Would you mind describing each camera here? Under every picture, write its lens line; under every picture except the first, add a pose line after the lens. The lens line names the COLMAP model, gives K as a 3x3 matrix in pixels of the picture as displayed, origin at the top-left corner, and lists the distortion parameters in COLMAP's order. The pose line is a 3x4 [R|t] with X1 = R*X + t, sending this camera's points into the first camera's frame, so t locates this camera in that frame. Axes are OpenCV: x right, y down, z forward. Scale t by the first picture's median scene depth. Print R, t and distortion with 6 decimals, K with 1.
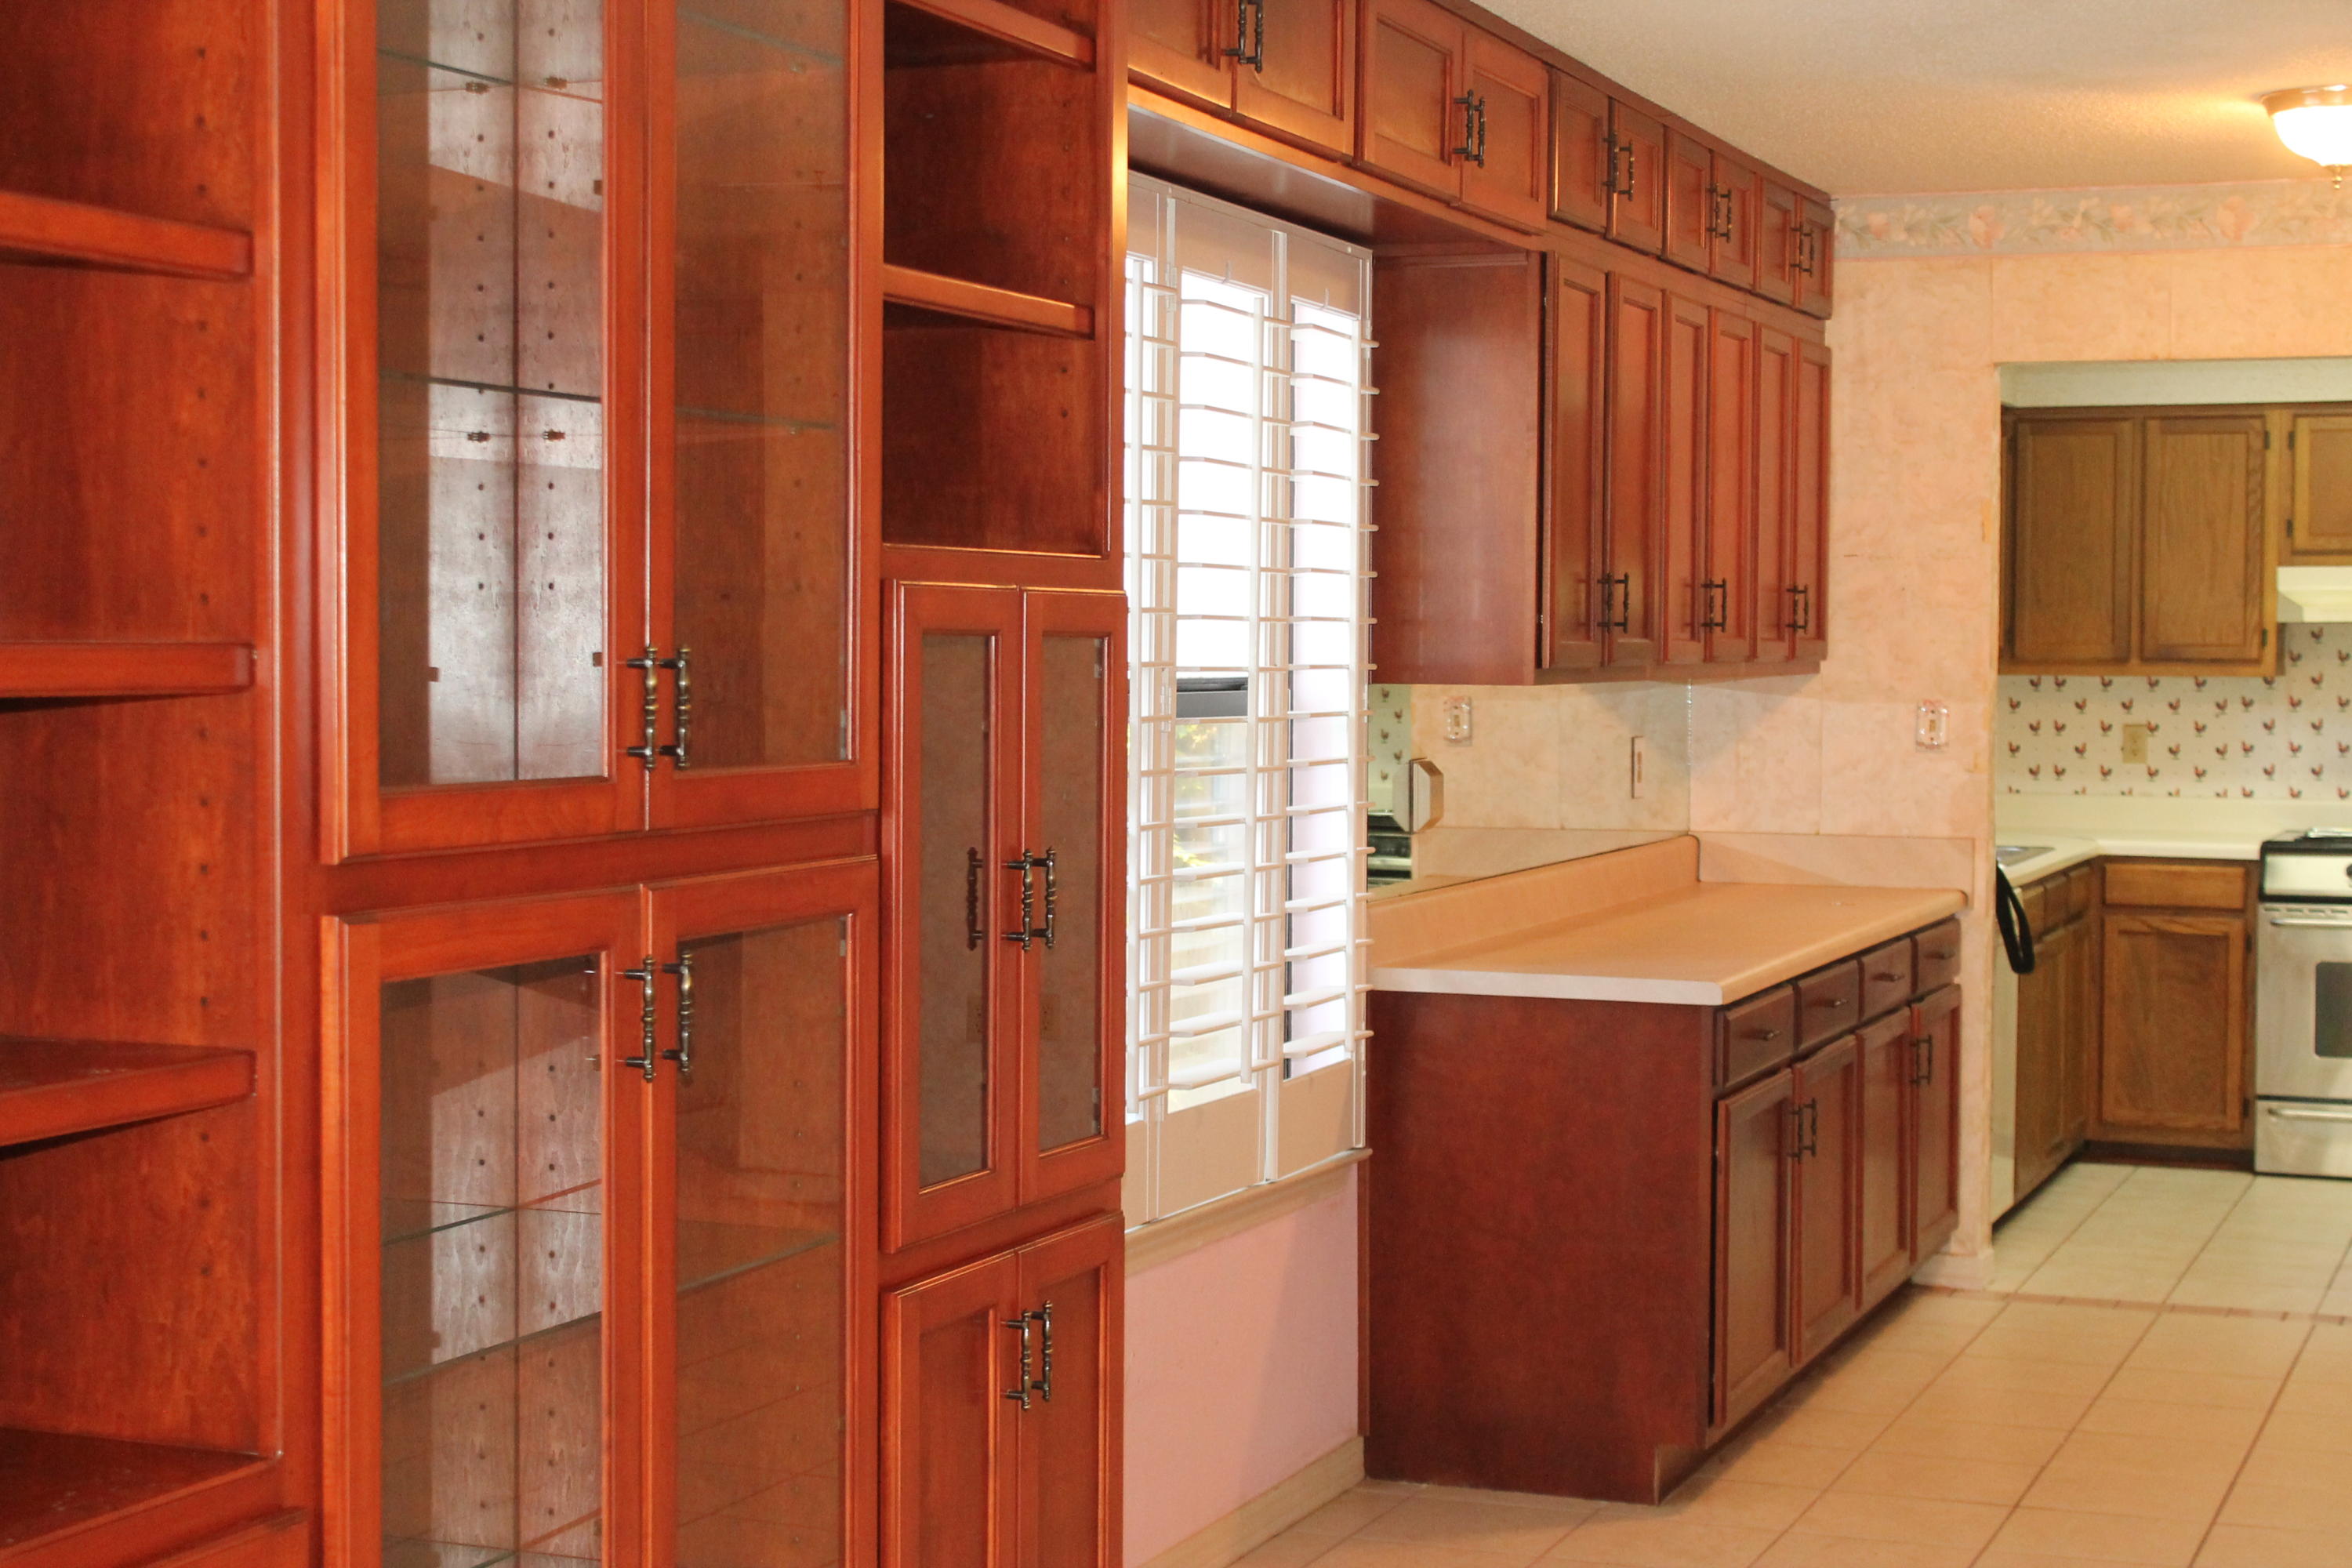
lens RADIAL K [[3695.8, 0, 1176.0], [0, 3695.8, 784.0], [0, 0, 1]] dist [-0.041021, 0.152658]
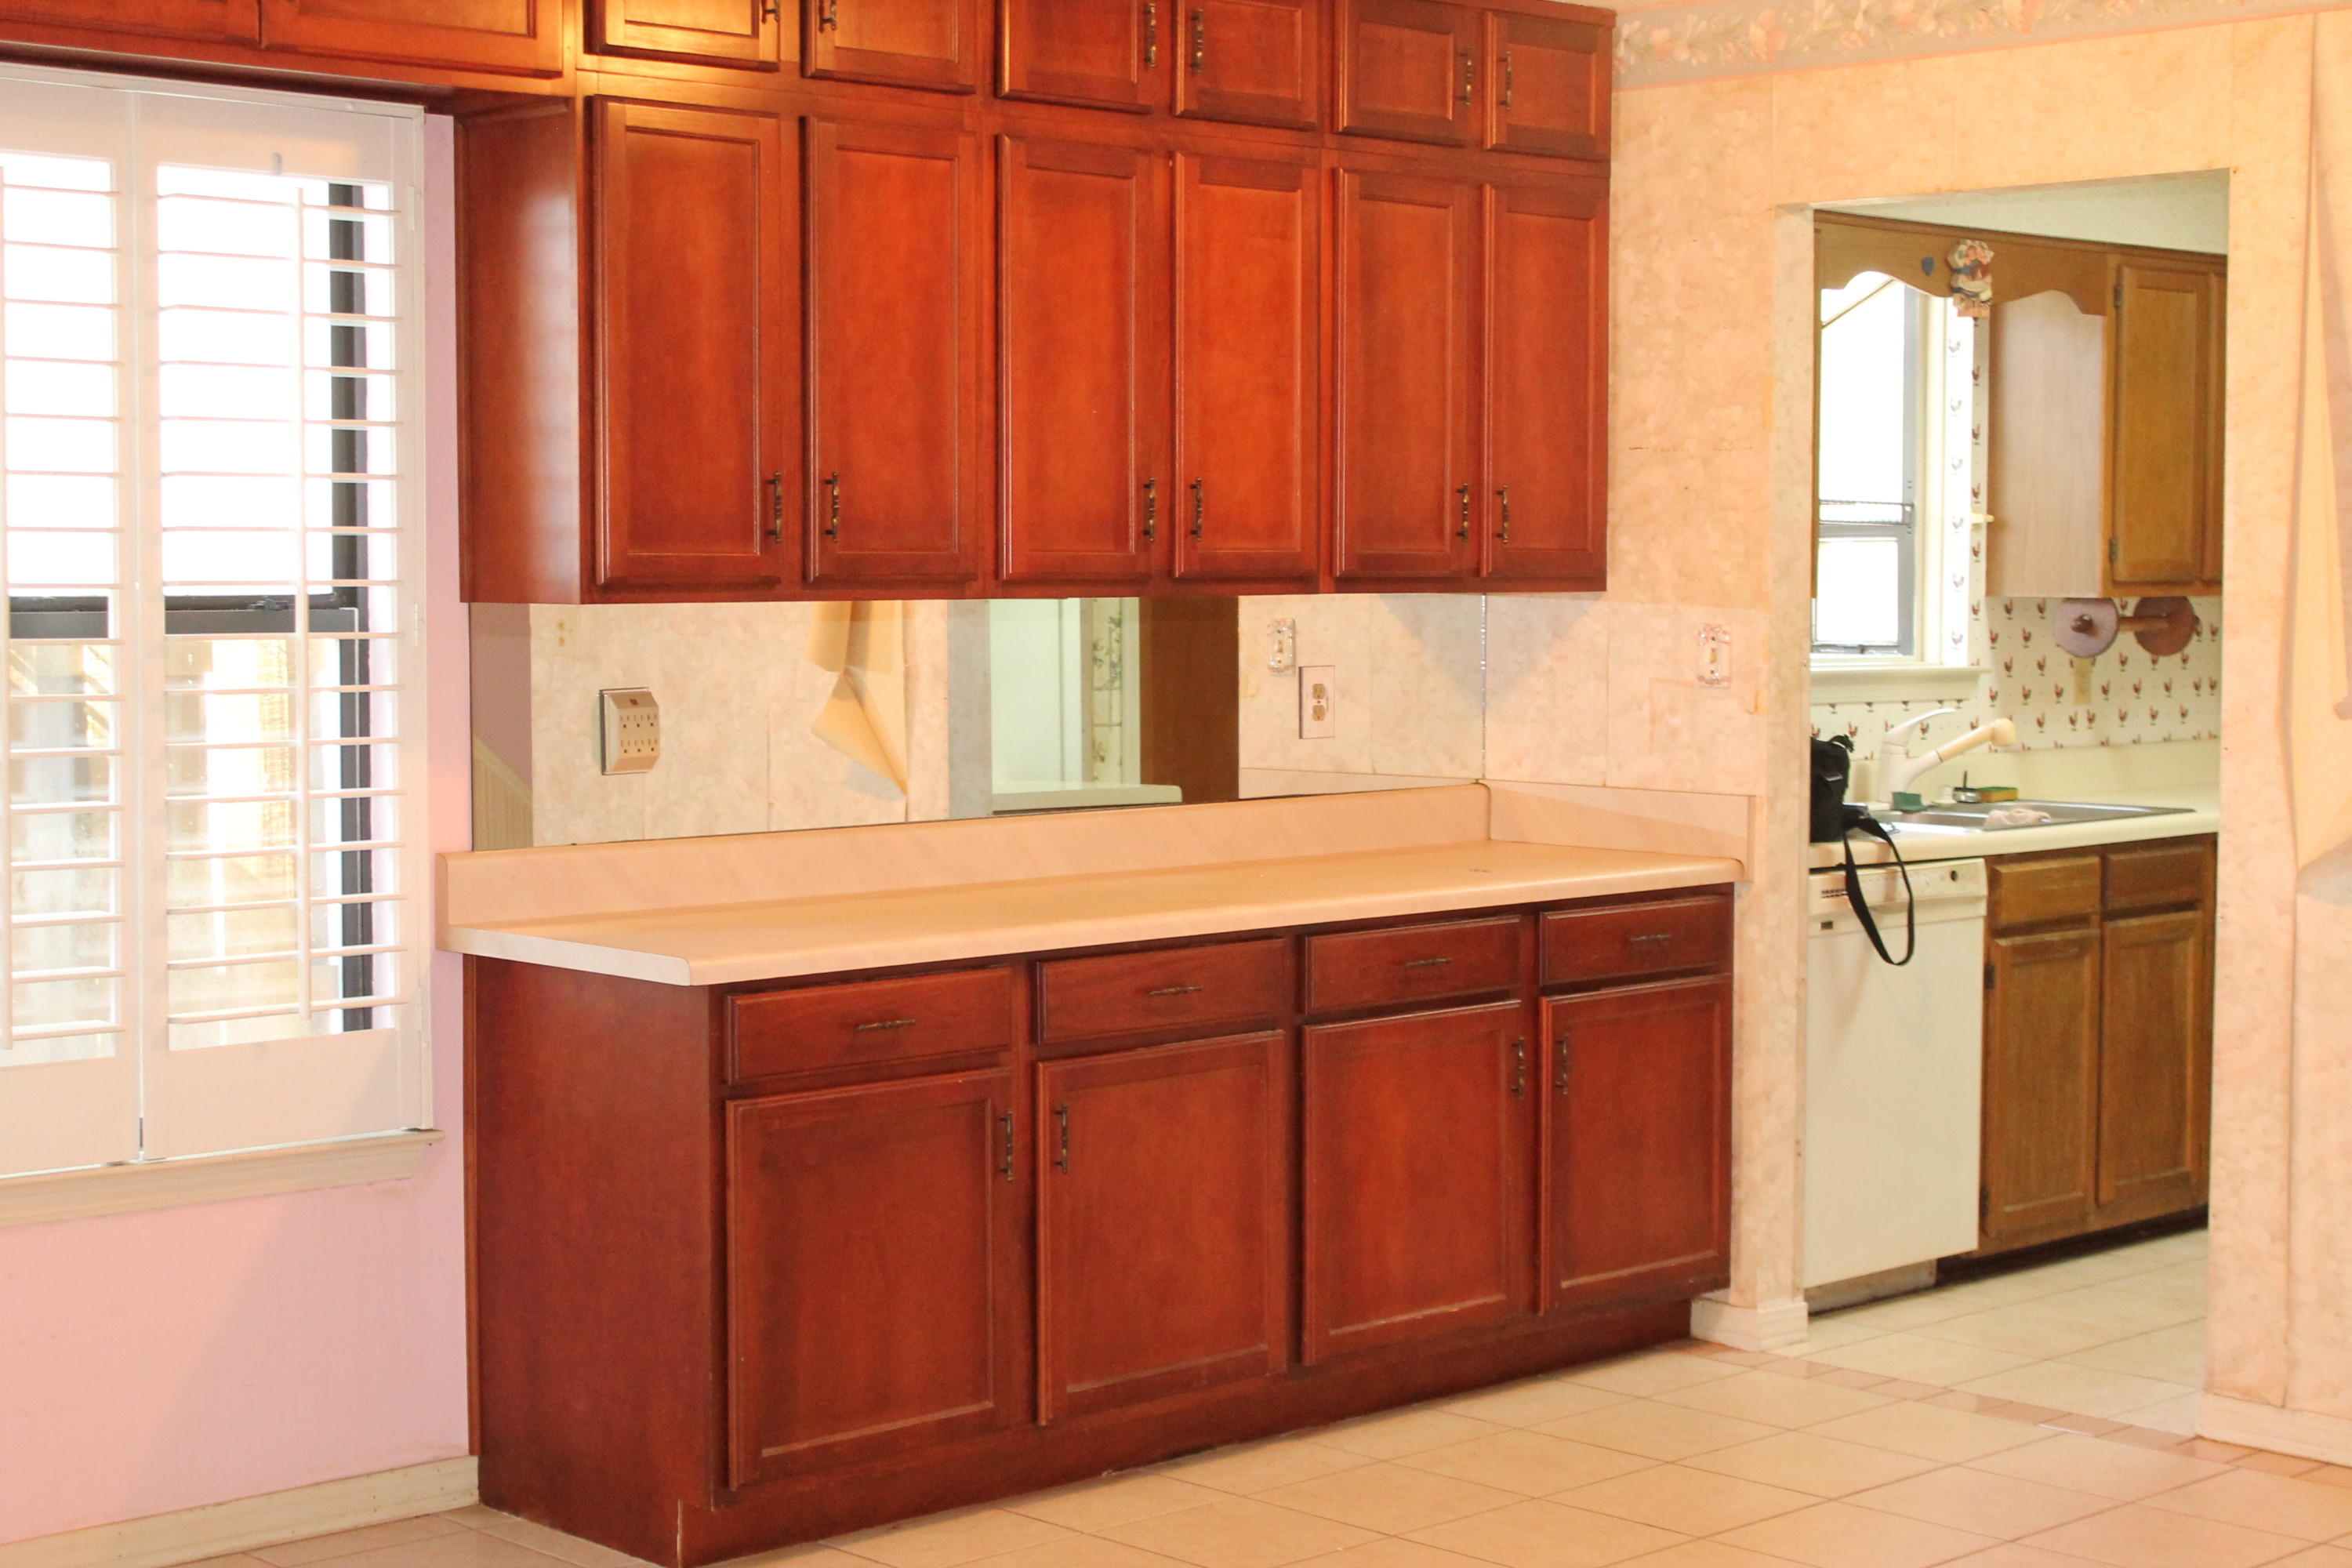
lens RADIAL K [[3695.8, 0, 1176.0], [0, 3695.8, 784.0], [0, 0, 1]] dist [-0.041021, 0.152658]
pose [[0.902883, 0.021272, -0.429360, 0.446494], [-0.011993, 0.999633, 0.024307, -0.005911], [0.429719, -0.016797, 0.902806, 0.212228]]
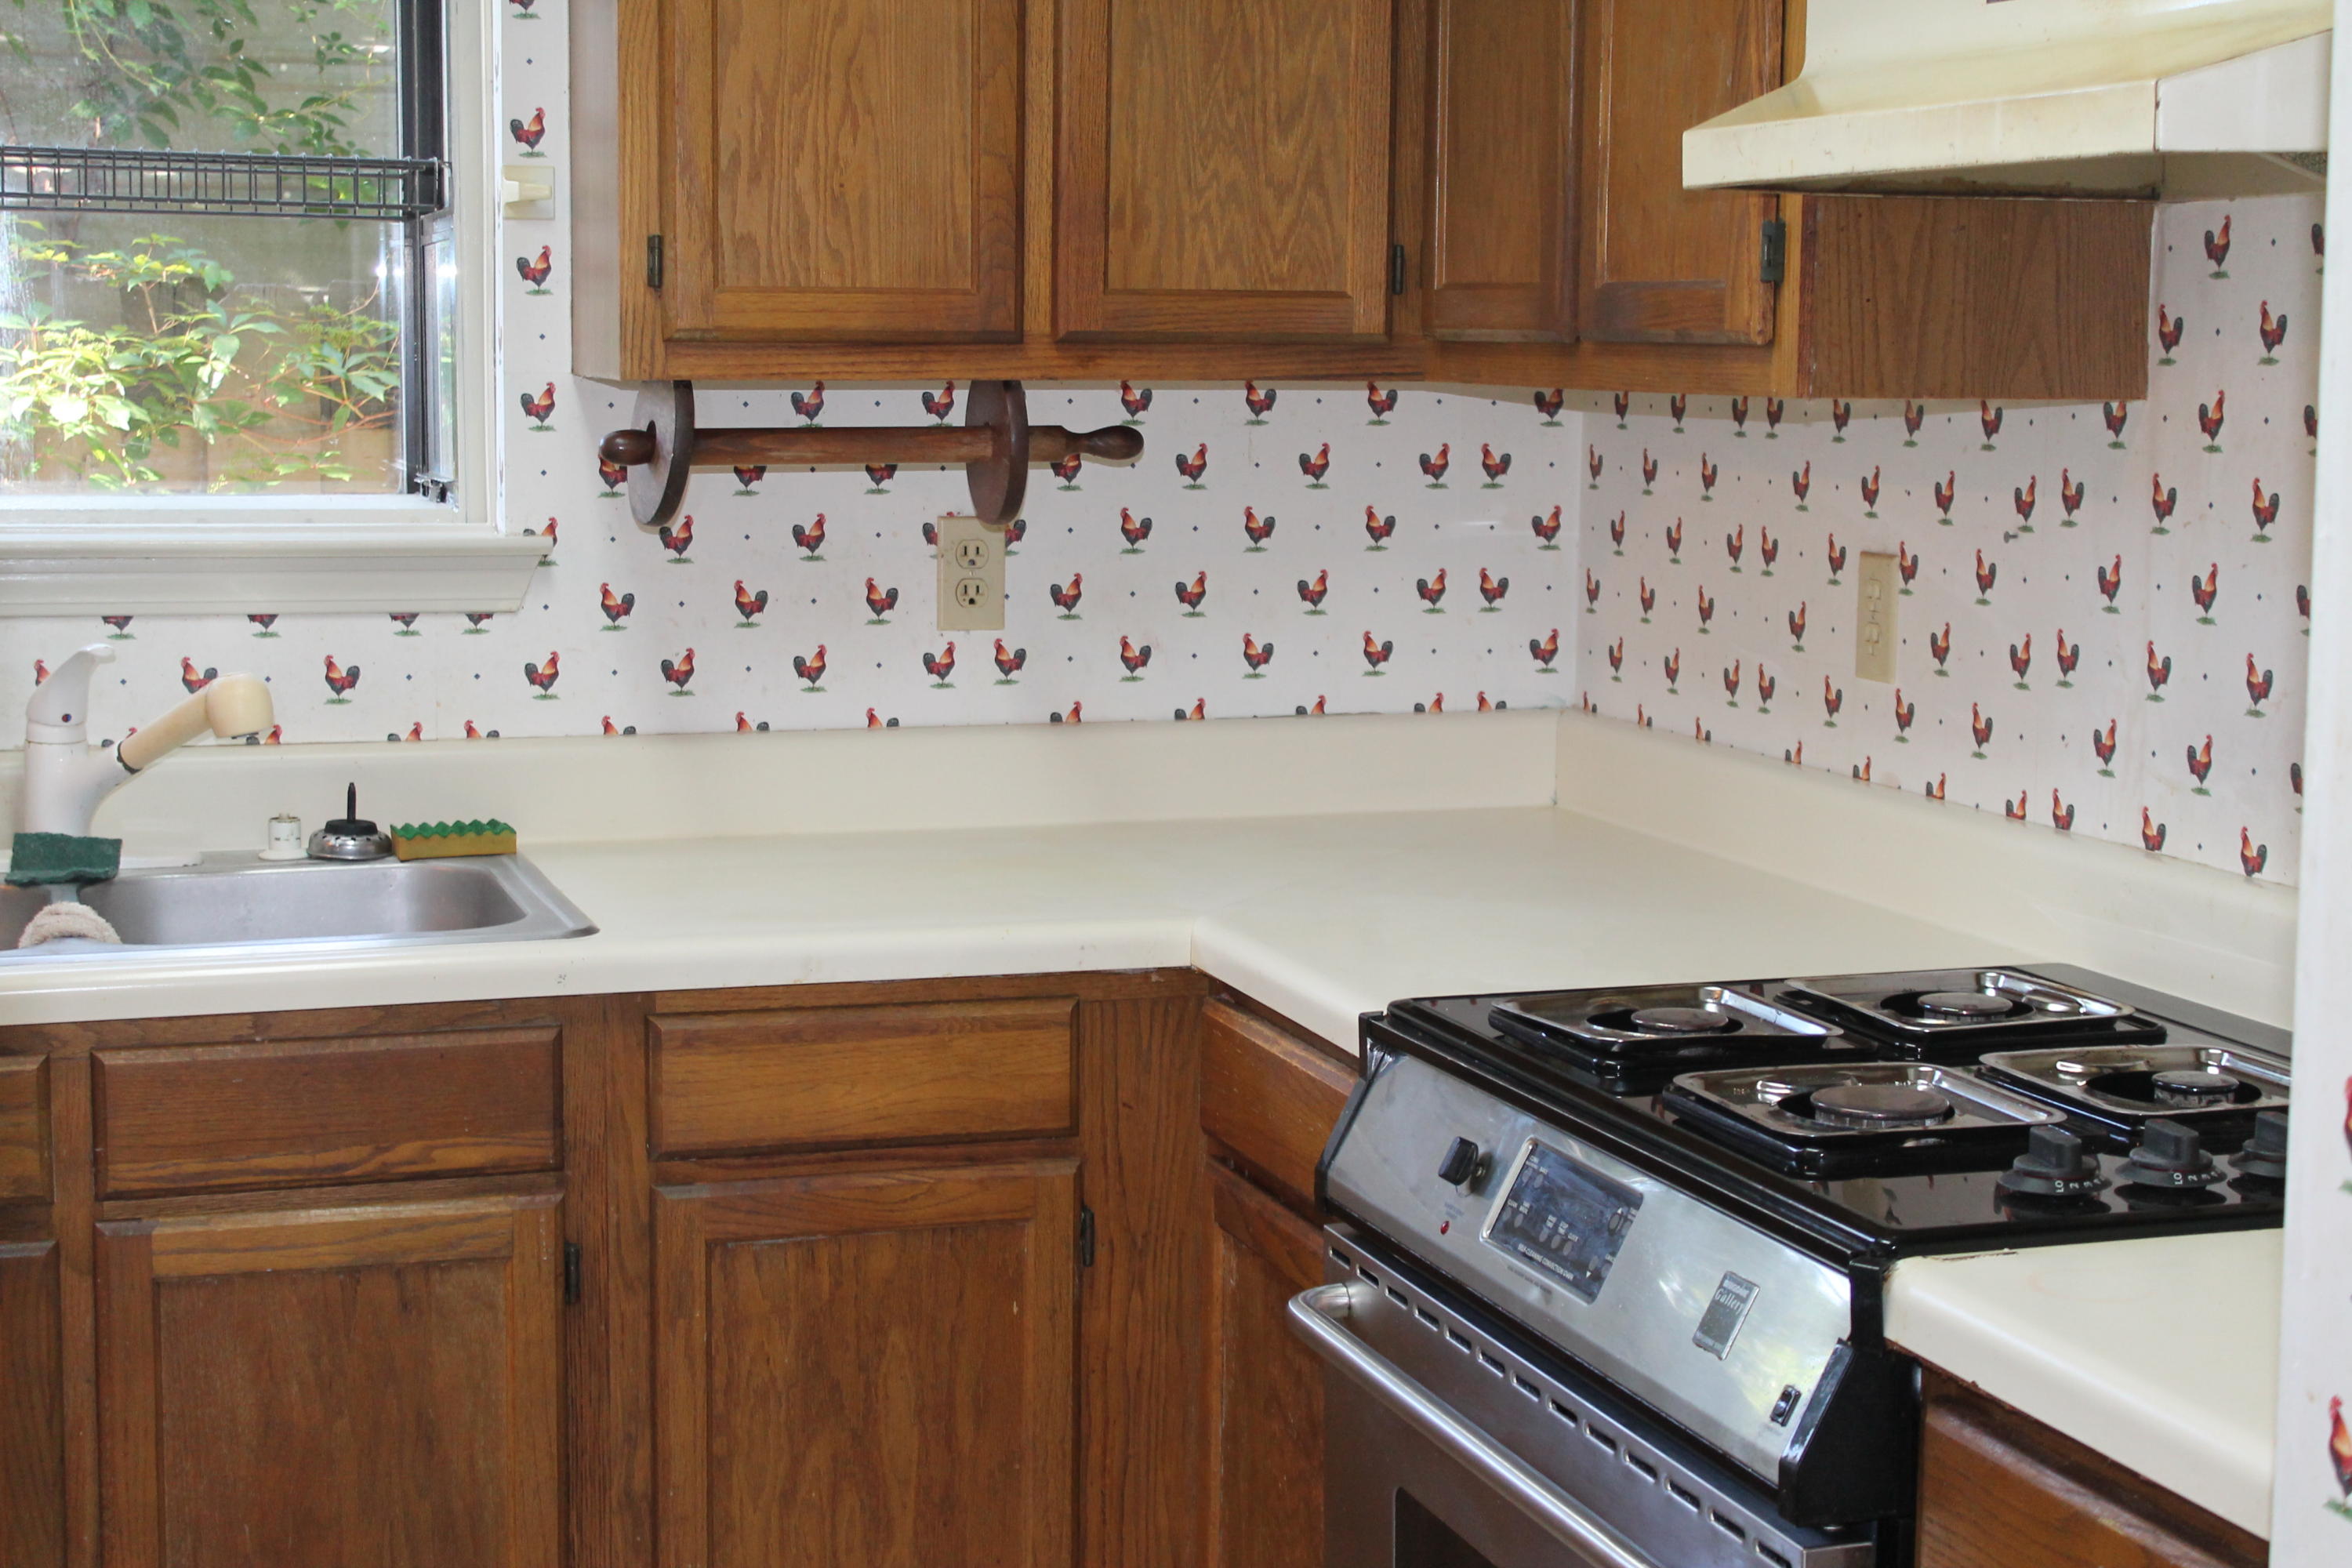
lens RADIAL K [[3695.8, 0, 1176.0], [0, 3695.8, 784.0], [0, 0, 1]] dist [-0.041021, 0.152658]
pose [[0.646012, 0.097104, -0.757125, 0.591333], [-0.036837, 0.994686, 0.096140, -0.031581], [0.762438, -0.034217, 0.646156, 0.982641]]
